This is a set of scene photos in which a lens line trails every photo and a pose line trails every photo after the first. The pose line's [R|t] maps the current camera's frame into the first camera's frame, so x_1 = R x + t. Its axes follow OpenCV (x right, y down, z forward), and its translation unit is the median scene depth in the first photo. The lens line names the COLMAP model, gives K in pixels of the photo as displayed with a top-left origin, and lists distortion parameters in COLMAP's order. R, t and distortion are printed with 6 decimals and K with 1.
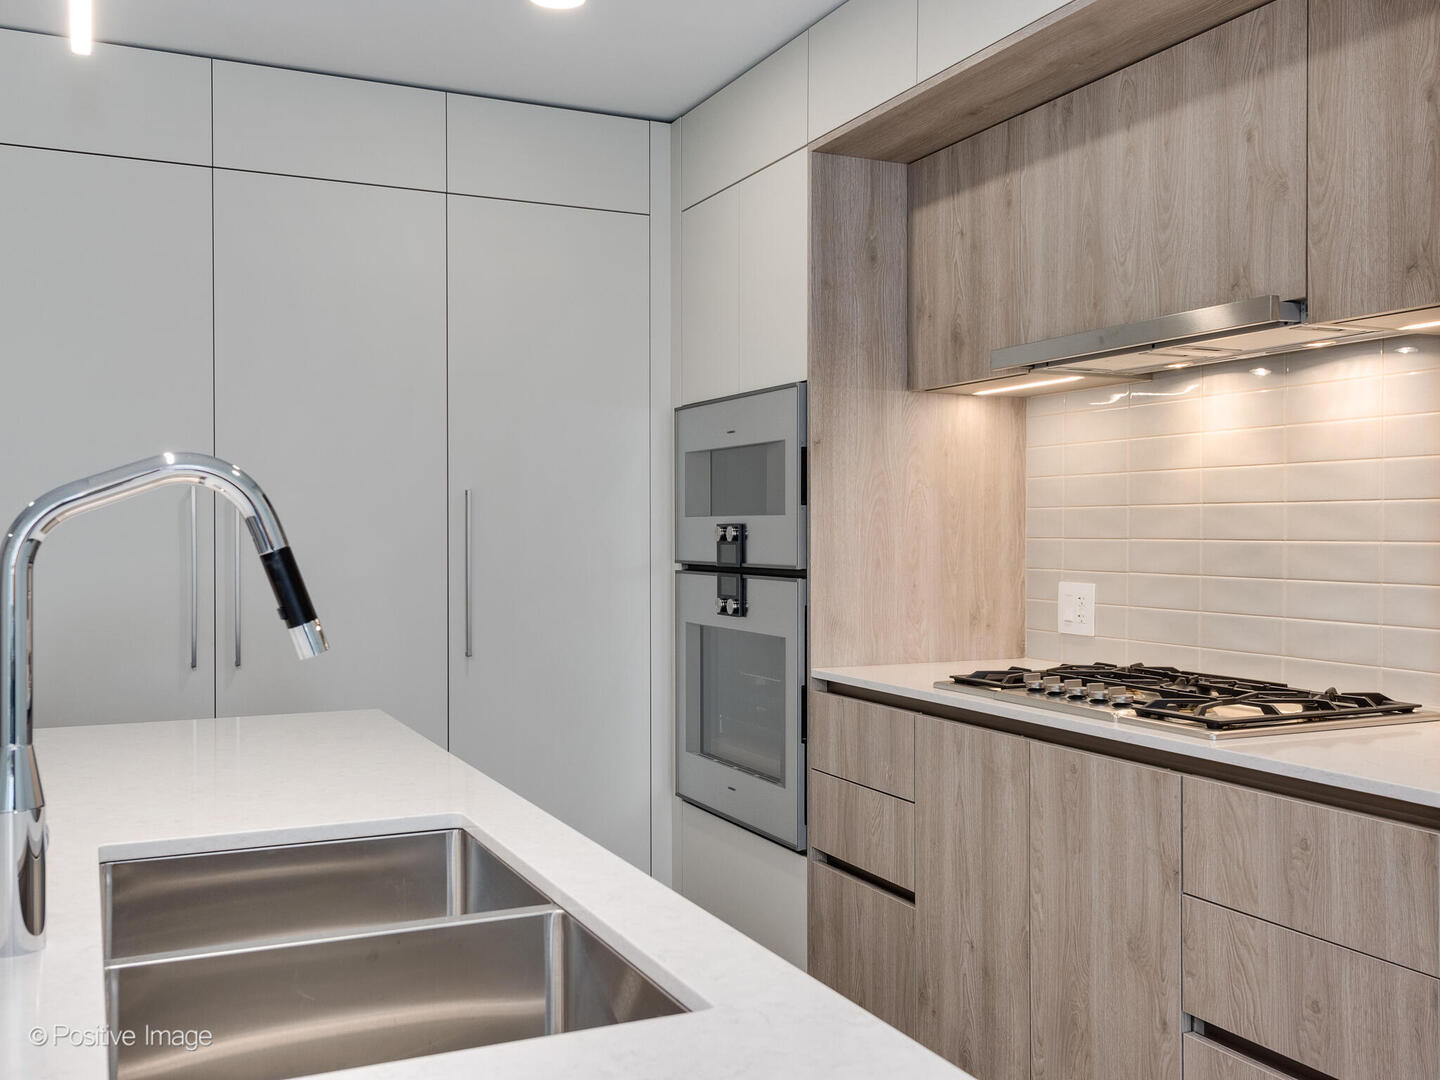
lens RADIAL K [[1349.2, 0, 723.7], [0, 1349.2, 544.2], [0, 0, 1]] dist [0.018274, 0.000000]
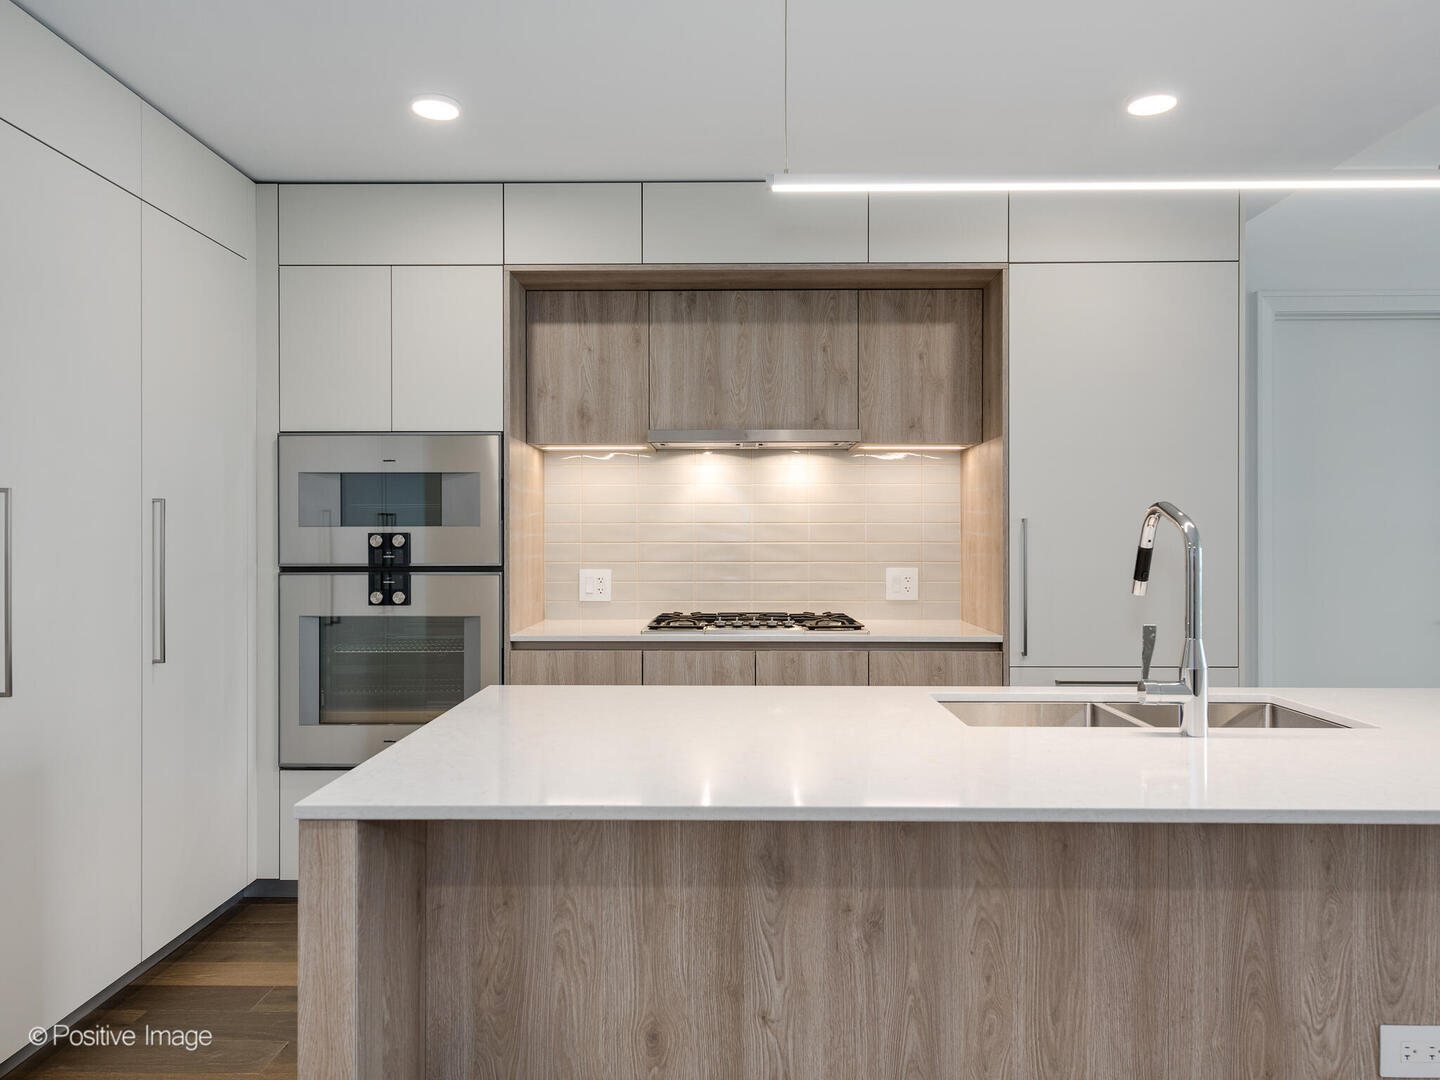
lens RADIAL K [[1014.4, 0, 720.2], [0, 1014.4, 541.9], [0, 0, 1]] dist [0.011221, -0.002980]
pose [[0.439258, -0.006579, 0.898337, -0.803439], [0.010836, 0.999939, 0.002025, -0.005971], [-0.898296, 0.008845, 0.439303, 0.335876]]
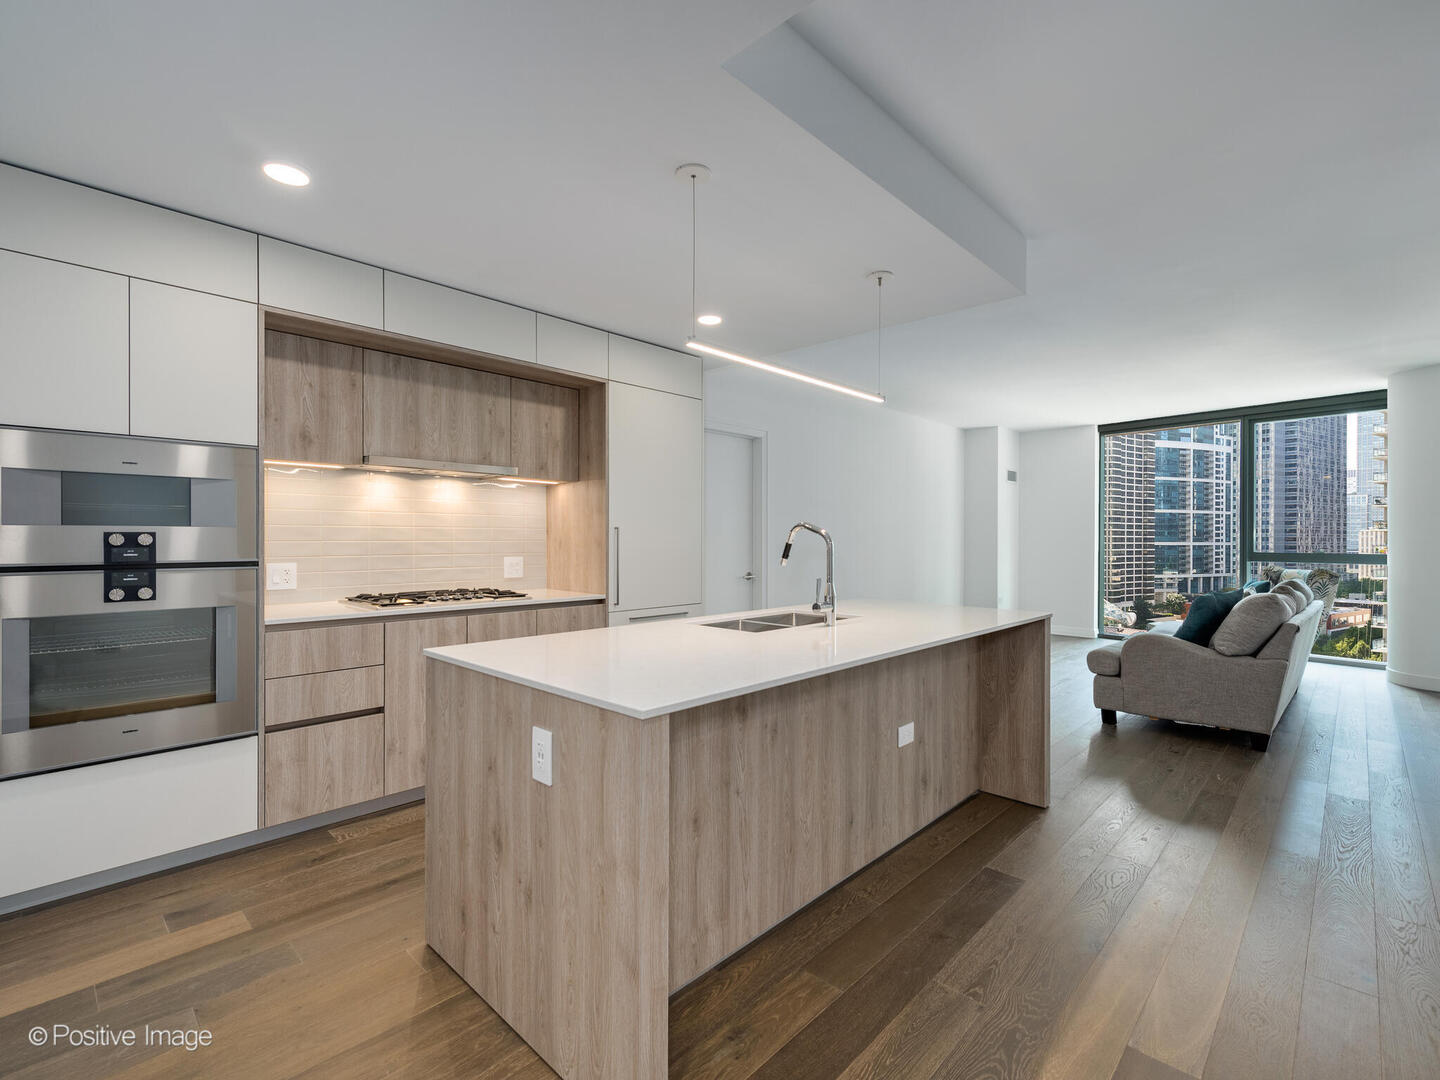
lens RADIAL K [[668.1, 0, 720.9], [0, 668.1, 541.3], [0, 0, 1]] dist [0.007896, -0.002170]
pose [[-0.360588, -0.008322, 0.932688, -0.920804], [0.005637, 0.999922, 0.011101, -0.011617], [-0.932708, 0.009260, -0.360513, 0.779548]]
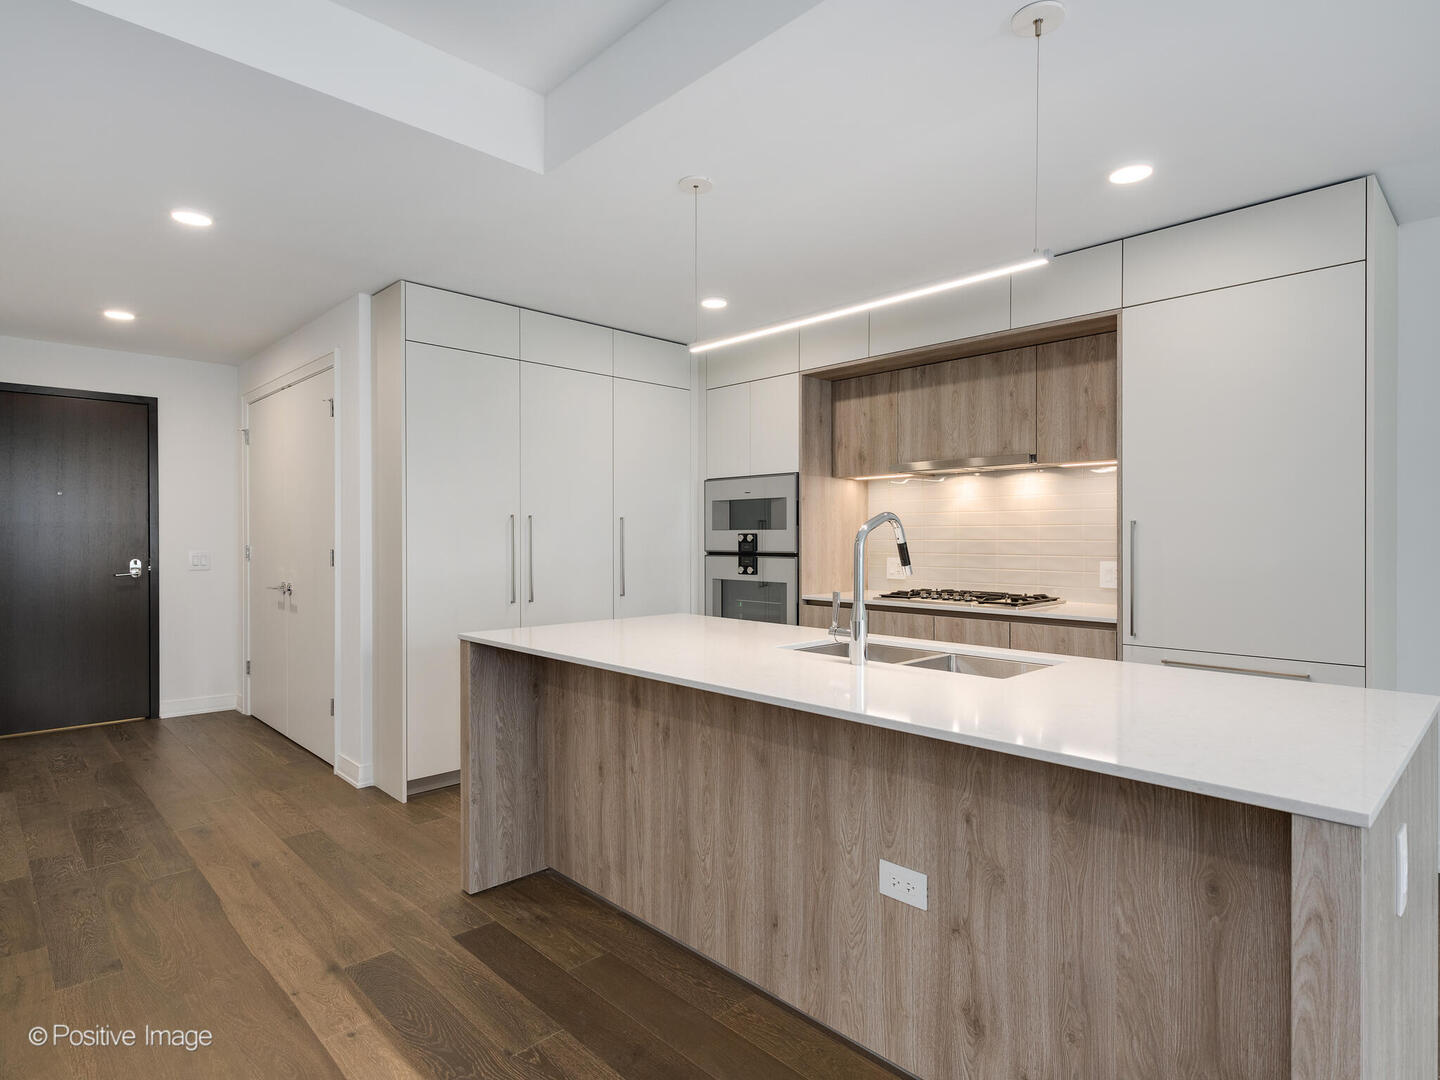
lens RADIAL K [[781.8, 0, 714.9], [0, 781.8, 546.9], [0, 0, 1]] dist [0.006863, -0.002053]
pose [[0.948634, -0.006012, 0.316318, -0.512526], [0.004943, 0.999979, 0.004181, 0.001353], [-0.316336, -0.002403, 0.948644, -0.243132]]
